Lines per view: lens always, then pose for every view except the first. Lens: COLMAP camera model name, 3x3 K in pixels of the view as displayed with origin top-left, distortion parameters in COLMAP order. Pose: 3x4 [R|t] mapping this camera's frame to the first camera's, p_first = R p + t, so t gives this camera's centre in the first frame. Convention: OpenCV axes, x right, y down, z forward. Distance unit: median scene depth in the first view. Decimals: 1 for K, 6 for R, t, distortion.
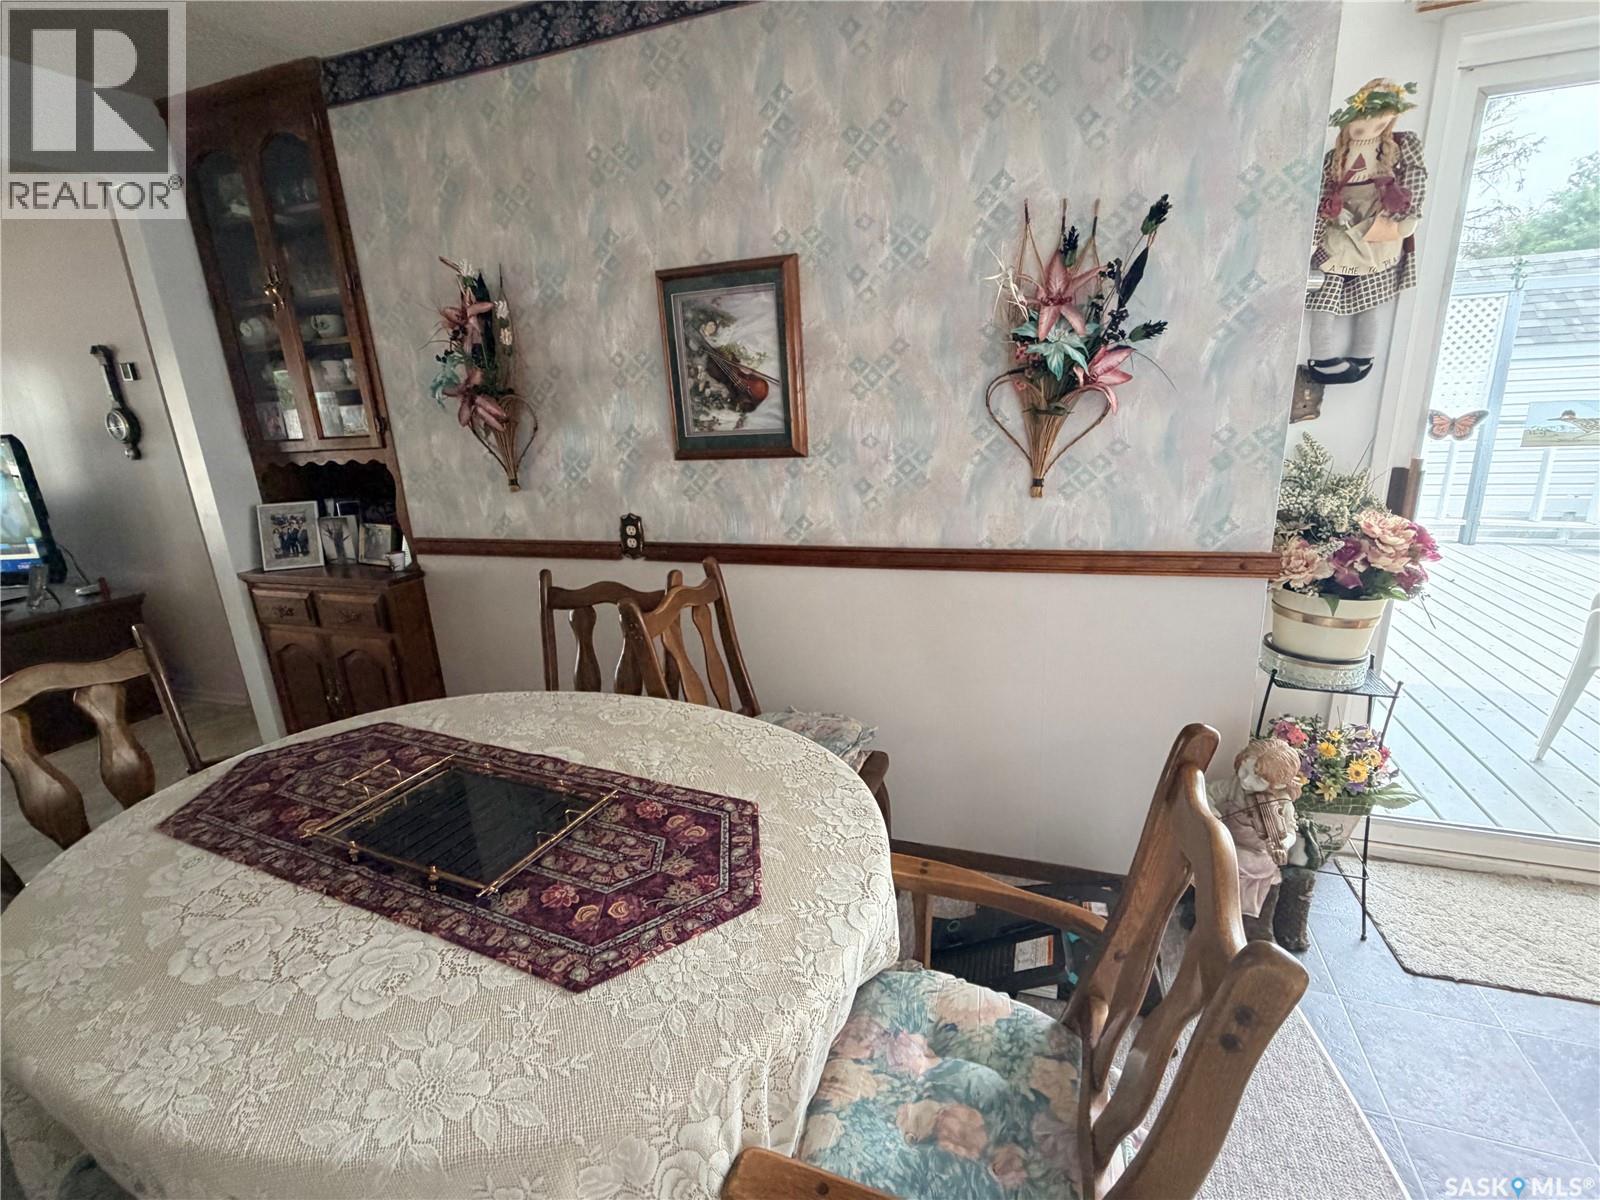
lens RADIAL K [[730.2, 0, 796.2], [0, 730.2, 601.4], [0, 0, 1]] dist [-0.000695, -0.000176]
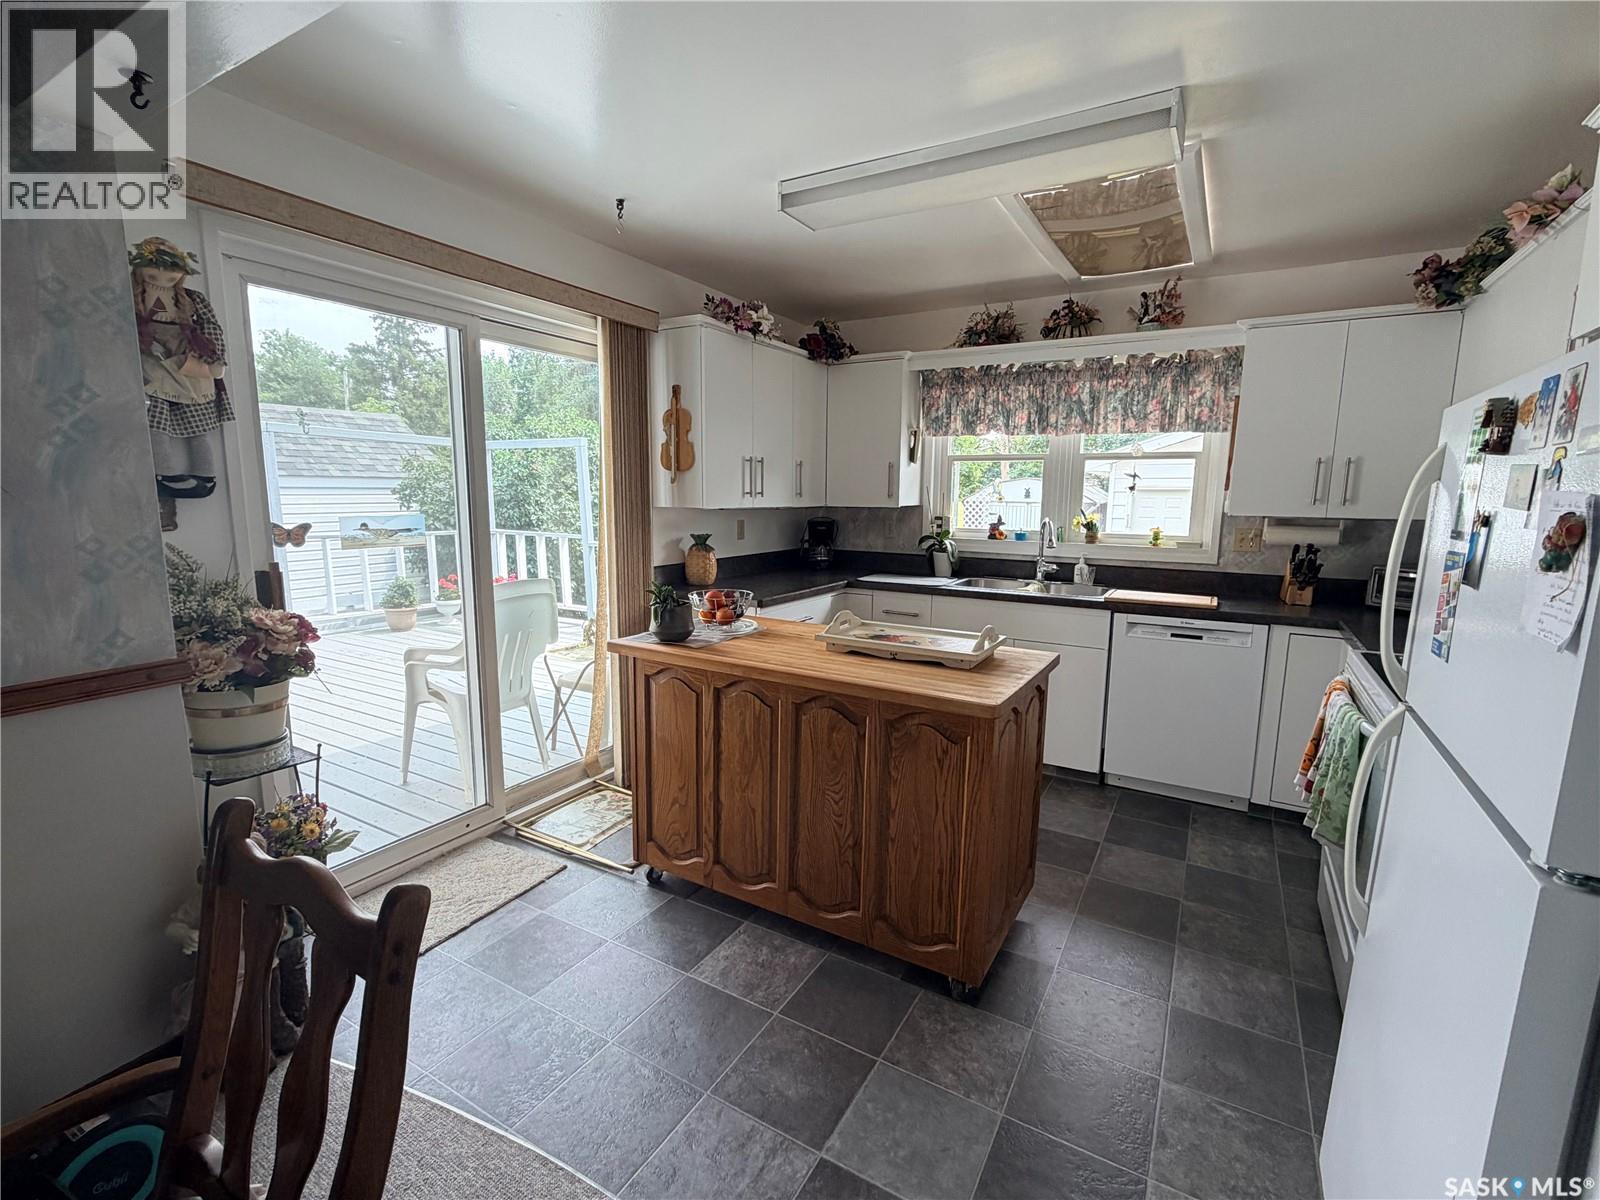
lens RADIAL K [[725.6, 0, 798.3], [0, 725.6, 601.6], [0, 0, 1]] dist [0.001468, -0.000087]
pose [[0.186274, -0.099649, 0.977431, -0.158736], [0.252742, 0.966223, 0.050340, 0.023256], [-0.949433, 0.237660, 0.205168, -0.038311]]
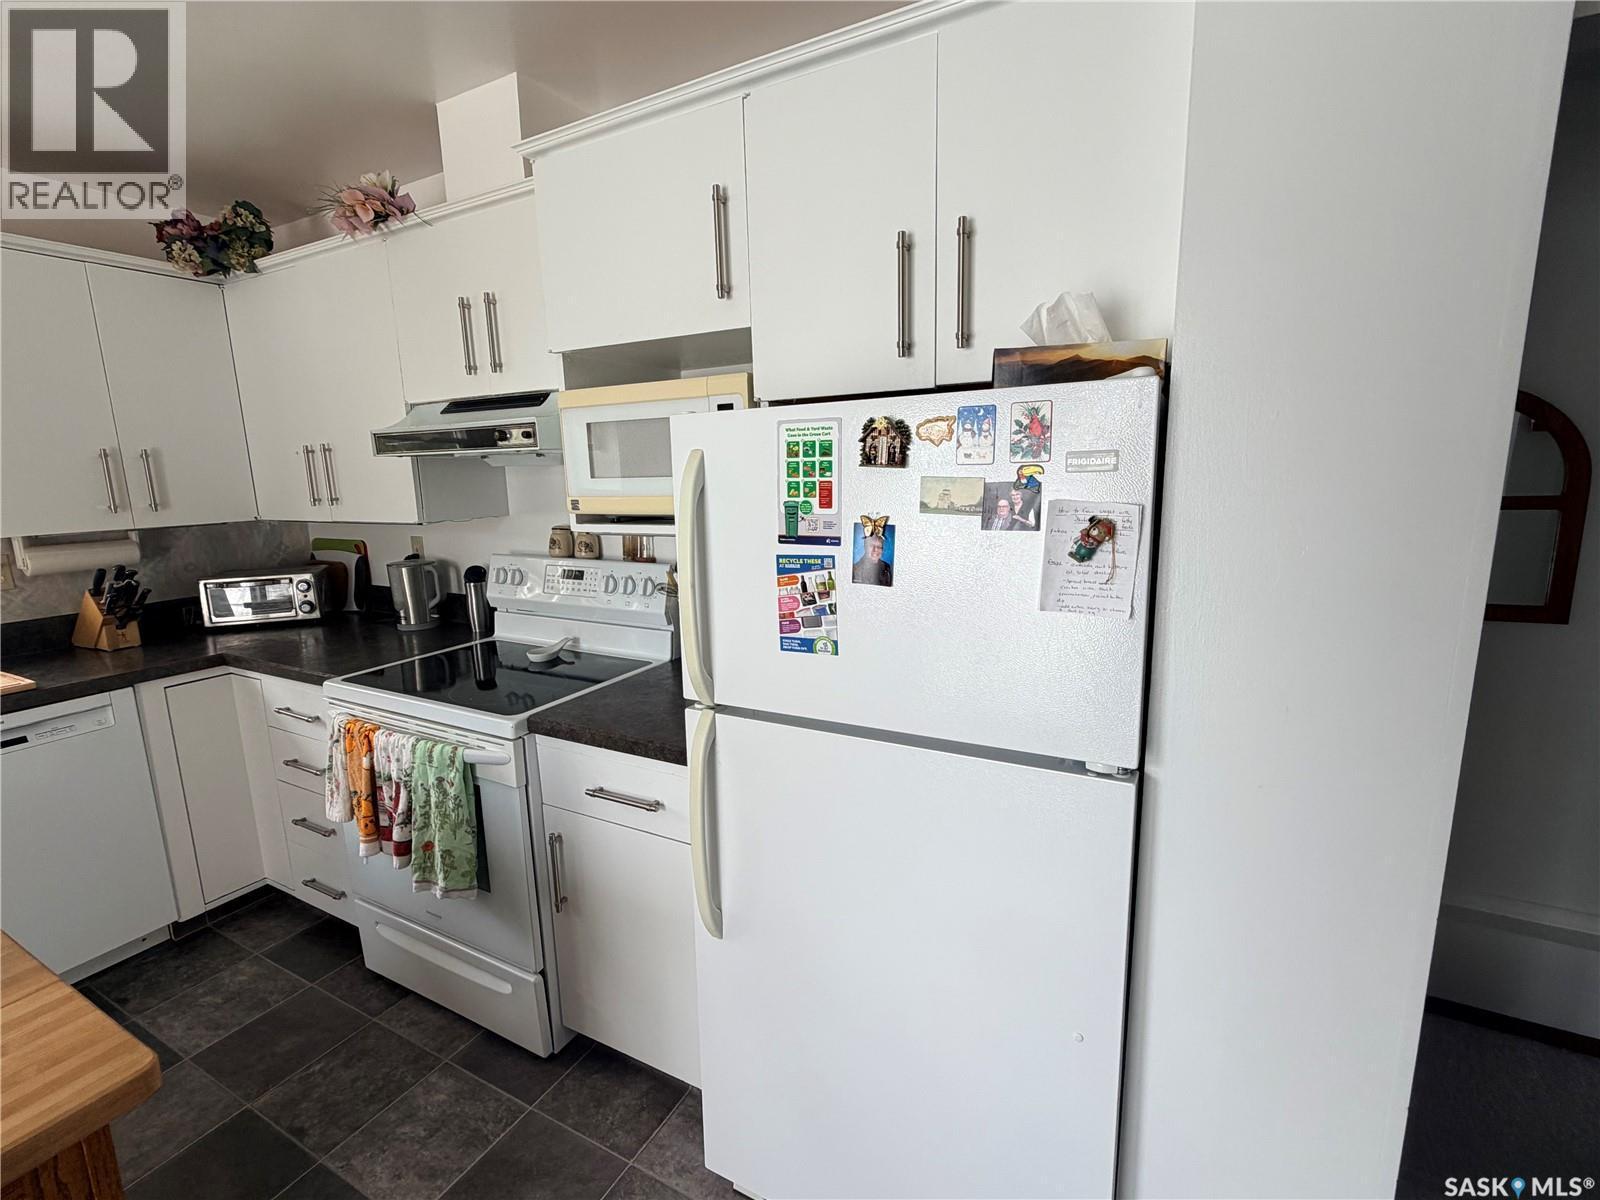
lens RADIAL K [[725.6, 0, 798.3], [0, 725.6, 601.6], [0, 0, 1]] dist [0.001468, -0.000087]
pose [[-0.985454, 0.042260, 0.164606, 0.418914], [0.111375, 0.892188, 0.437718, -0.090835], [-0.128362, 0.449683, -0.883916, 0.141283]]
